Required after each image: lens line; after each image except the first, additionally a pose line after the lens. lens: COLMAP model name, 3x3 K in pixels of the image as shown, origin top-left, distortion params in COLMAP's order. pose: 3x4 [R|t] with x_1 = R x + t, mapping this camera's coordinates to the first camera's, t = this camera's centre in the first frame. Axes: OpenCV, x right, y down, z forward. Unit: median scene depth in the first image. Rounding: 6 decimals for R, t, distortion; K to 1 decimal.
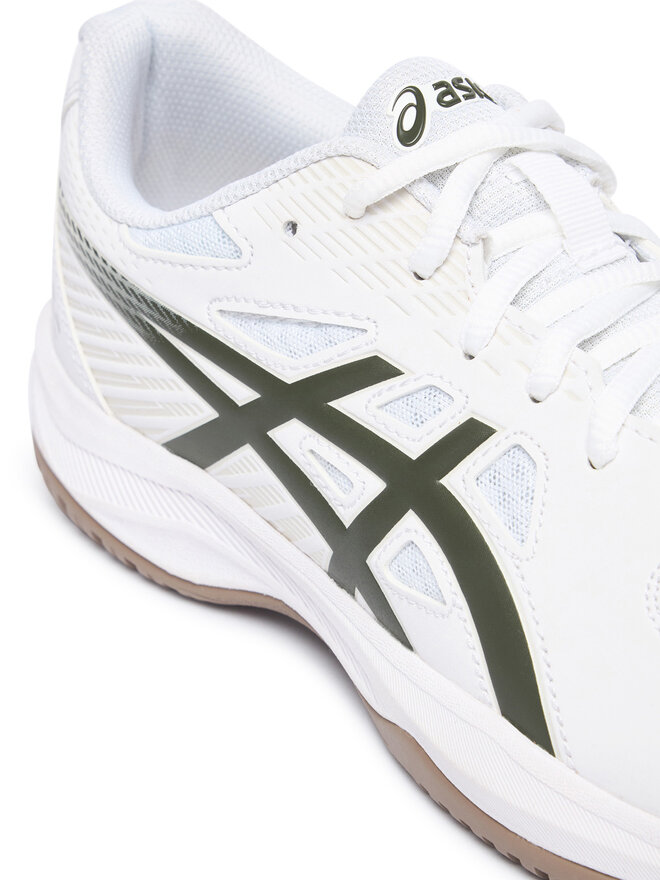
lens RADIAL K [[2495.6, 0, 330.0], [0, 2495.6, 440.0], [0, 0, 1]] dist [-0.199121, -0.571784]
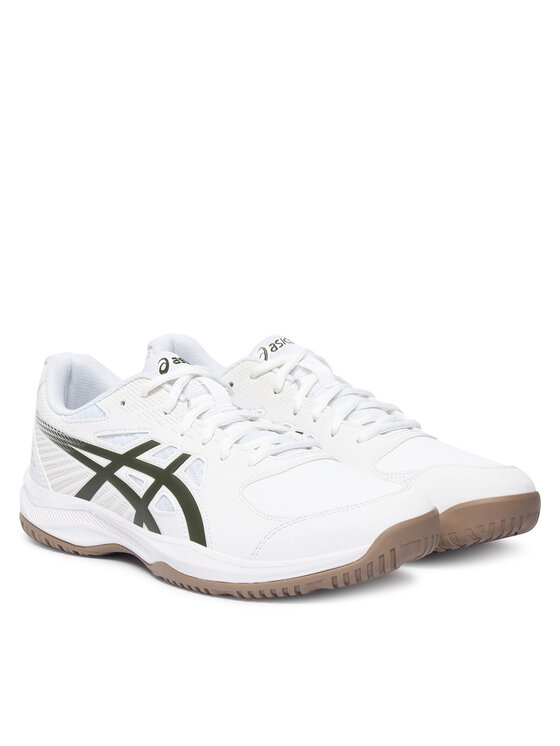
lens RADIAL K [[1899.8, 0, 280.0], [0, 1899.8, 373.0], [0, 0, 1]] dist [-0.037105, -0.100167]
pose [[0.996428, 0.013479, 0.083366, -0.018623], [0.015966, 0.939306, -0.342708, 0.660095], [-0.082926, 0.342815, 0.935736, -1.142649]]
